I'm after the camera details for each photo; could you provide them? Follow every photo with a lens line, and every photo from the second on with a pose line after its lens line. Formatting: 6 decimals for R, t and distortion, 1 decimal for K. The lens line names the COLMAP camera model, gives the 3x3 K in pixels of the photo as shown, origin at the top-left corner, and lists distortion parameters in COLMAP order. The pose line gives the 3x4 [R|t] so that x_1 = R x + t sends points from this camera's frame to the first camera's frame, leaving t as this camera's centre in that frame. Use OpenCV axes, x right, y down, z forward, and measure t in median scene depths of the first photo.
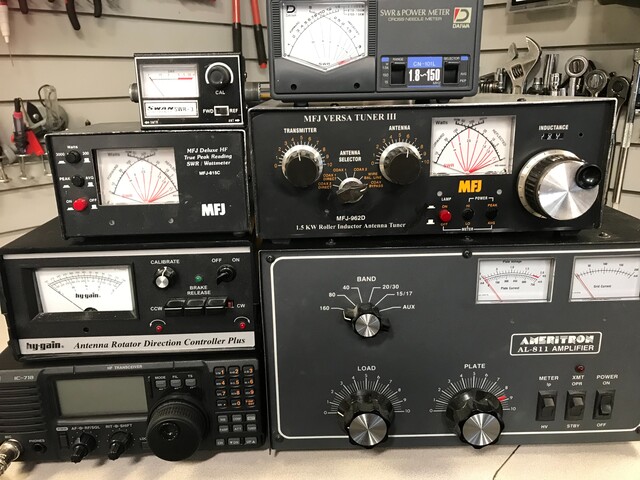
lens RADIAL K [[543.1, 0, 320.0], [0, 543.1, 240.0], [0, 0, 1]] dist [0.019312, -0.006145]
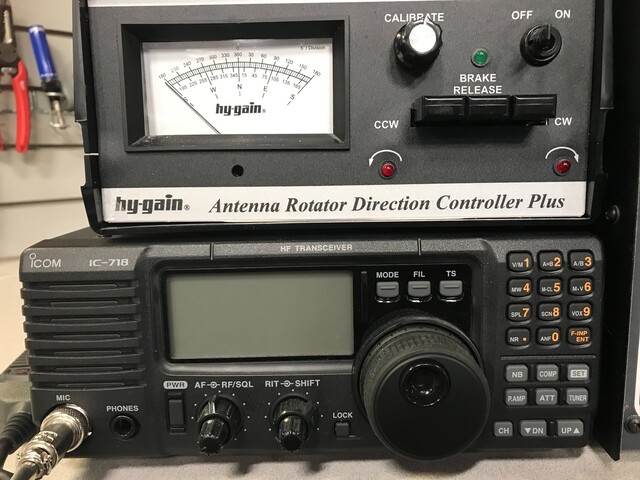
lens RADIAL K [[543.1, 0, 320.0], [0, 543.1, 240.0], [0, 0, 1]] dist [0.019312, -0.006145]
pose [[0.998366, 0.007590, -0.056643, -0.329635], [-0.014692, 0.991915, -0.126052, 0.286328], [0.055229, 0.126678, 0.990405, 0.536700]]
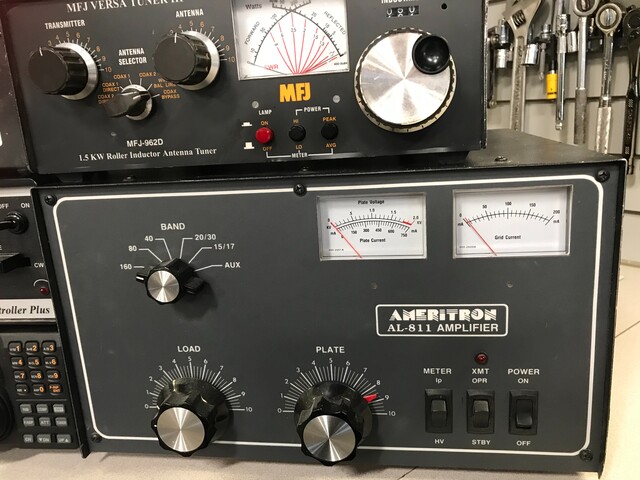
lens RADIAL K [[543.1, 0, 320.0], [0, 543.1, 240.0], [0, 0, 1]] dist [0.019312, -0.006145]
pose [[0.986306, -0.002277, -0.164909, 0.392417], [-0.003426, 0.999406, -0.034294, 0.110817], [0.164890, 0.034390, 0.985712, 0.280761]]
